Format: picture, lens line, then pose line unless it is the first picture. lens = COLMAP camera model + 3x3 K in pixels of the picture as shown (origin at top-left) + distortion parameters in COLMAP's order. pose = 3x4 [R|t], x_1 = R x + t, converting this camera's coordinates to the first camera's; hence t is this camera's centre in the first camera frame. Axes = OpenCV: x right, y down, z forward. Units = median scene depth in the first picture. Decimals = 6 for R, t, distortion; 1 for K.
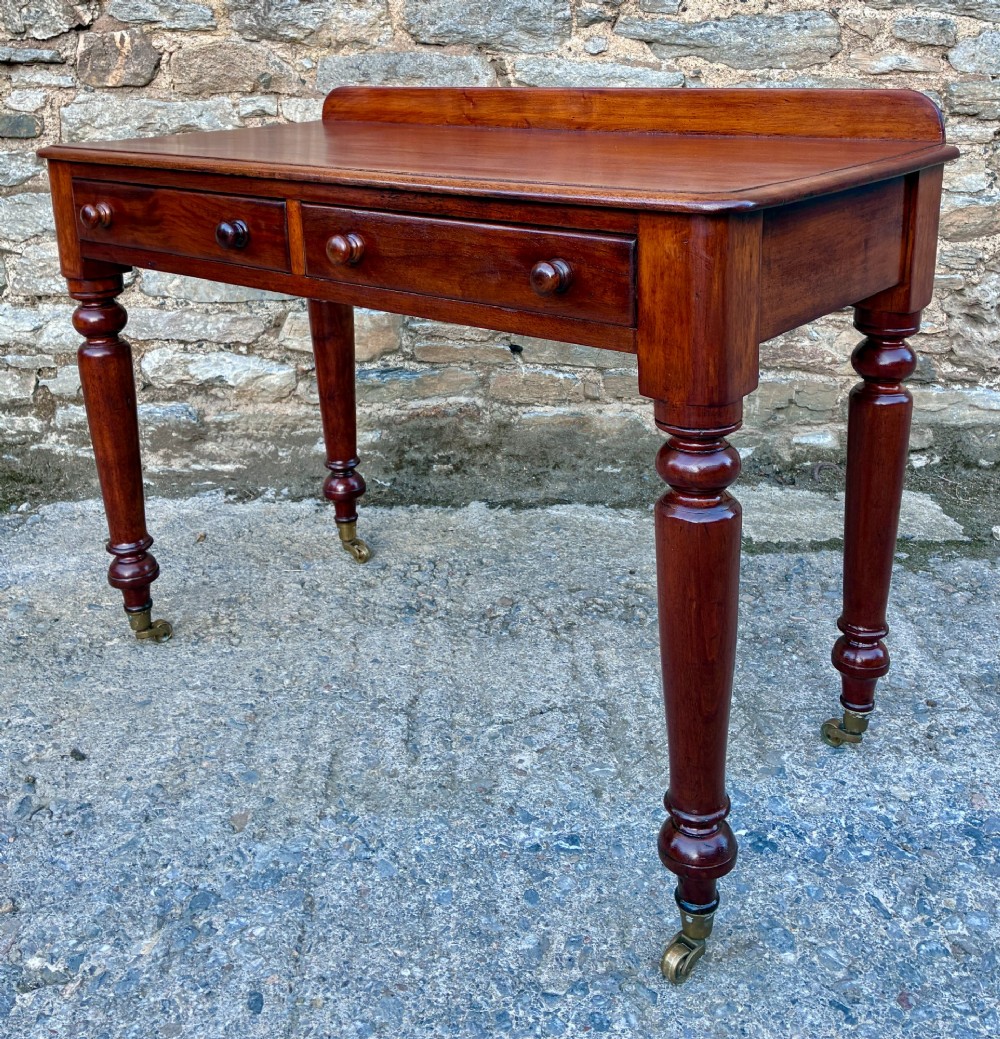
lens RADIAL K [[1149.4, 0, 516.8], [0, 1149.4, 330.5], [0, 0, 1]] dist [0.018893, 0.000000]
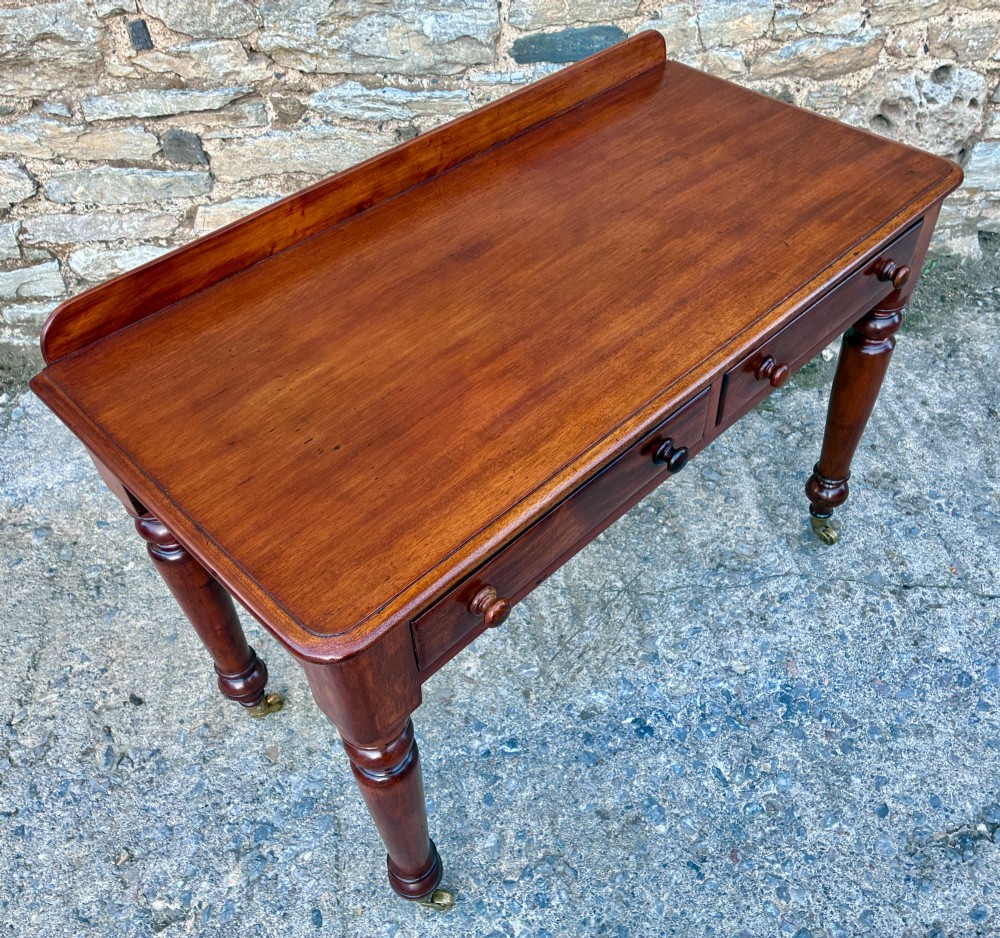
lens RADIAL K [[950.2, 0, 514.6], [0, 950.2, 474.7], [0, 0, 1]] dist [0.019038, 0.000000]
pose [[0.992232, -0.105567, 0.065806, 0.006790], [0.053352, 0.839006, 0.541501, -0.372318], [-0.112376, -0.533784, 0.838121, 0.150573]]
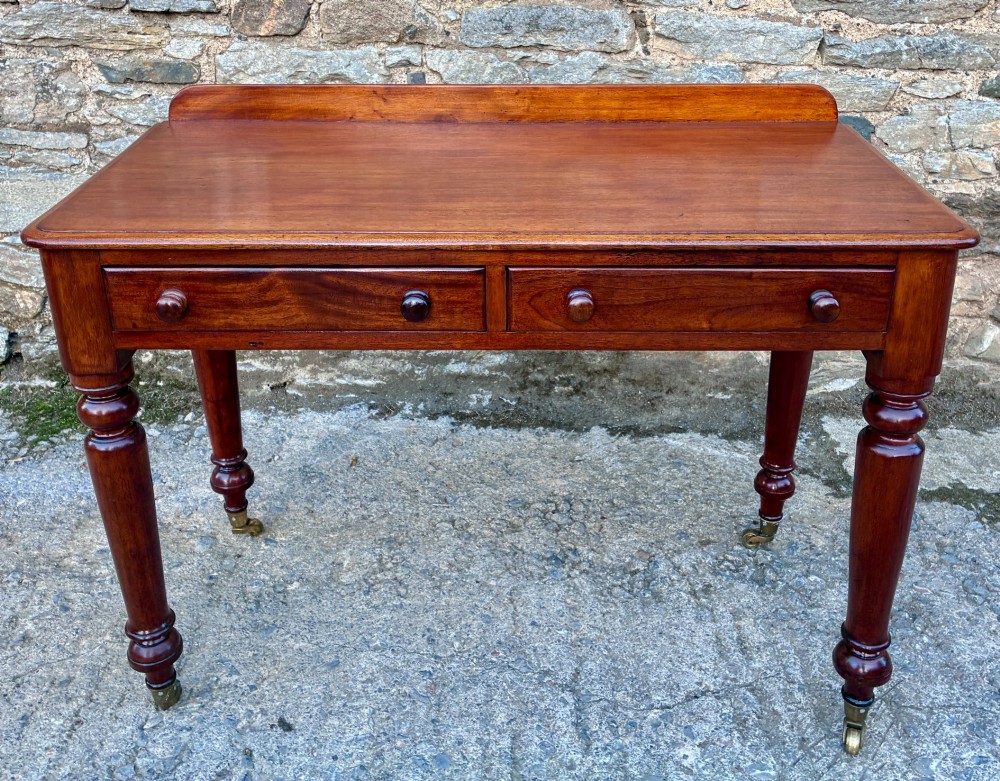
lens RADIAL K [[1026.7, 0, 486.1], [0, 1026.7, 276.6], [0, 0, 1]] dist [0.025055, 0.000000]
pose [[0.998055, 0.028288, -0.055547, -0.125375], [-0.019063, 0.986921, 0.160076, -0.199666], [0.059348, -0.158706, 0.985541, 0.083439]]
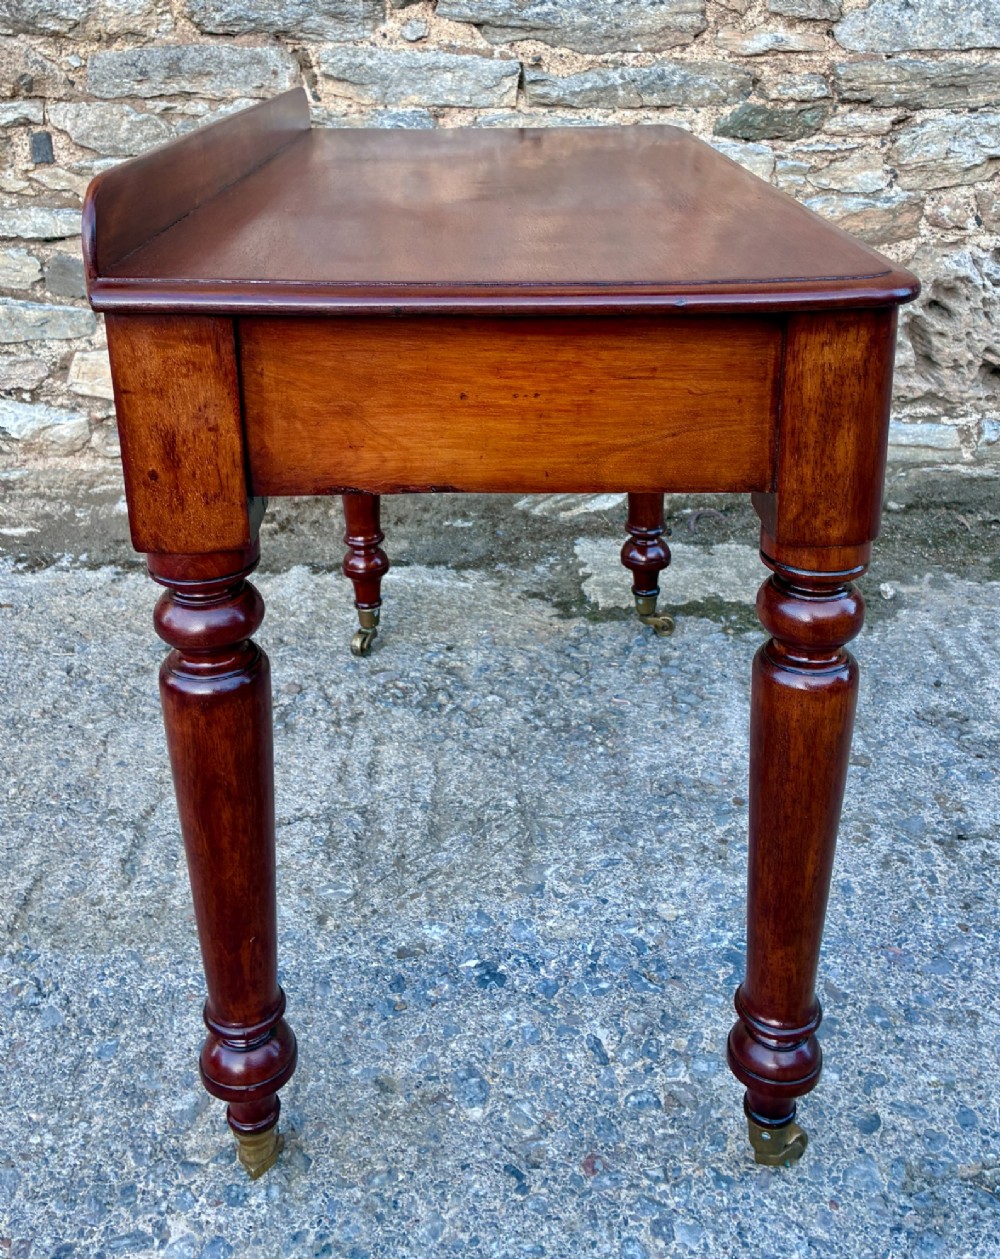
lens RADIAL K [[1314.0, 0, 515.7], [0, 1314.0, 413.7], [0, 0, 1]] dist [0.019791, 0.000000]
pose [[0.999644, -0.023126, -0.013270, 0.200595], [0.023950, 0.997553, 0.065685, -0.038040], [0.011719, -0.065979, 0.997752, 0.021495]]
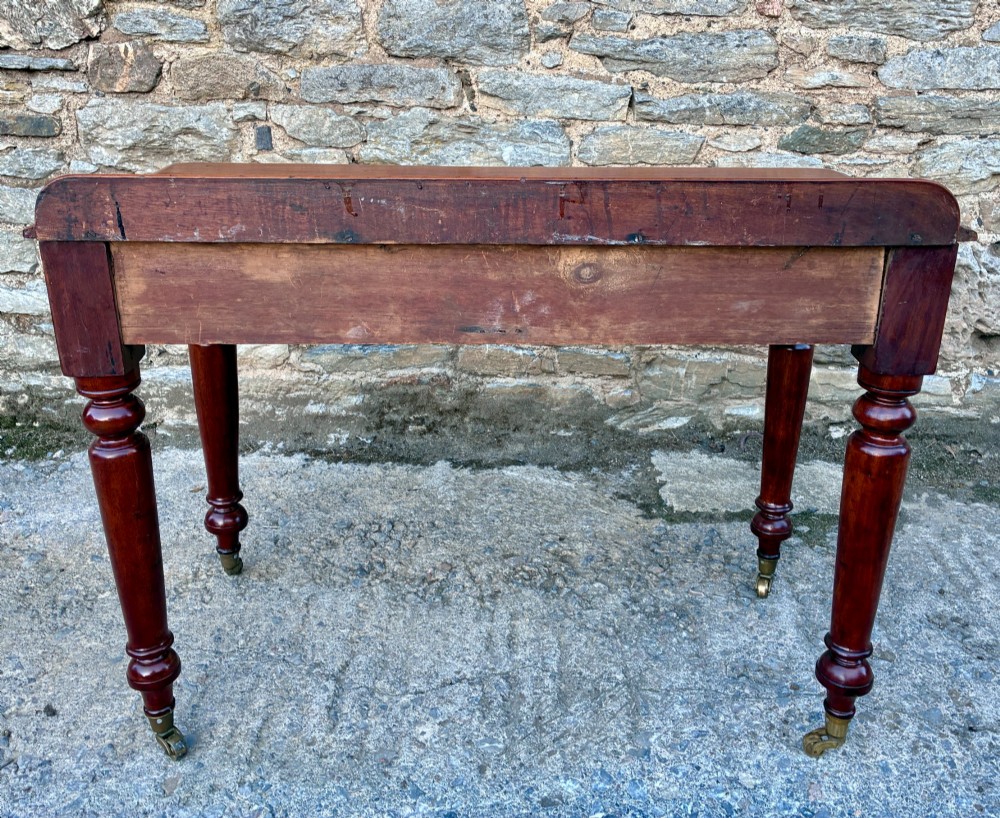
lens RADIAL K [[975.6, 0, 523.7], [0, 975.6, 332.7], [0, 0, 1]] dist [0.022312, 0.000000]
pose [[0.998661, 0.024359, -0.045640, 0.121877], [-0.019553, 0.994497, 0.102925, -0.112857], [0.047896, -0.101894, 0.993642, 0.060377]]
